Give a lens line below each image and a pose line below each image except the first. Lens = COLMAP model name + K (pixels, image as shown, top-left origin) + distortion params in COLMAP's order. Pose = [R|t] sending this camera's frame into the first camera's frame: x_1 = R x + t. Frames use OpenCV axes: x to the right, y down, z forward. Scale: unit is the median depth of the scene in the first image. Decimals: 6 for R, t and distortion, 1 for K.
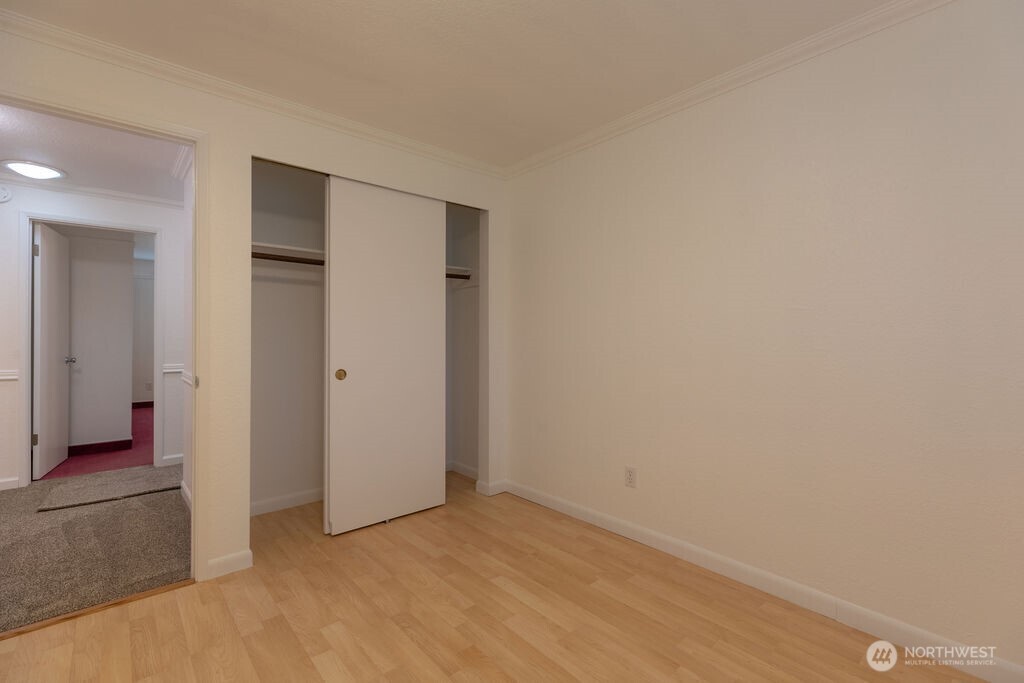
lens RADIAL K [[456.4, 0, 519.0], [0, 456.4, 338.6], [0, 0, 1]] dist [0.002689, 0.000086]
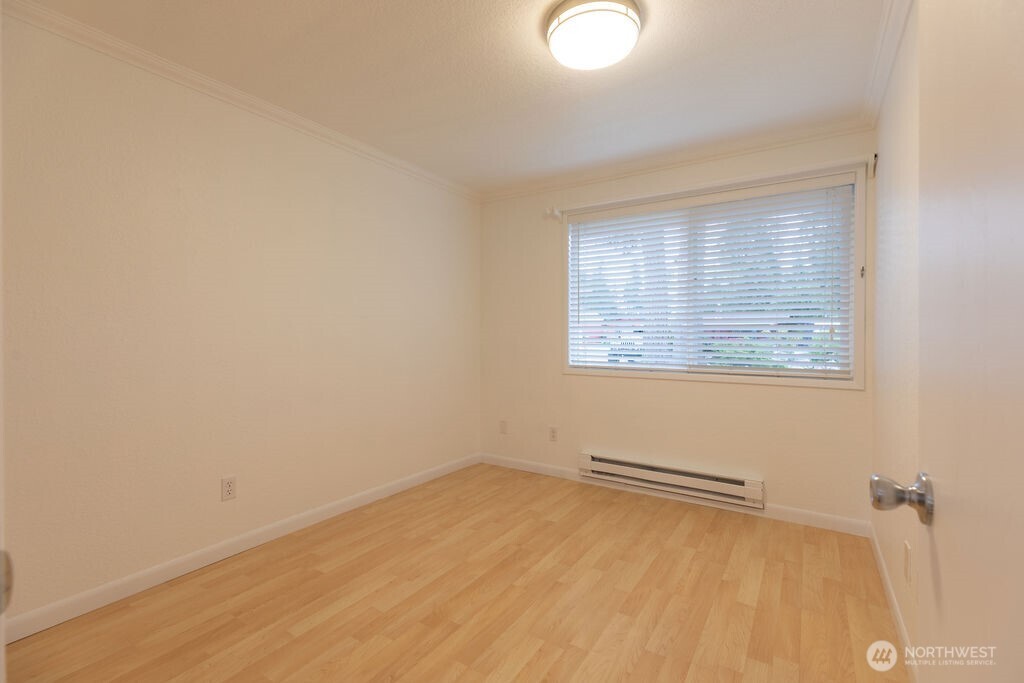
lens RADIAL K [[456.4, 0, 511.7], [0, 456.4, 339.1], [0, 0, 1]] dist [0.002689, 0.000086]
pose [[-0.261889, -0.013855, 0.964999, -0.984395], [0.002367, 0.999885, 0.014998, -0.004492], [-0.965095, 0.006212, -0.261826, 0.891830]]
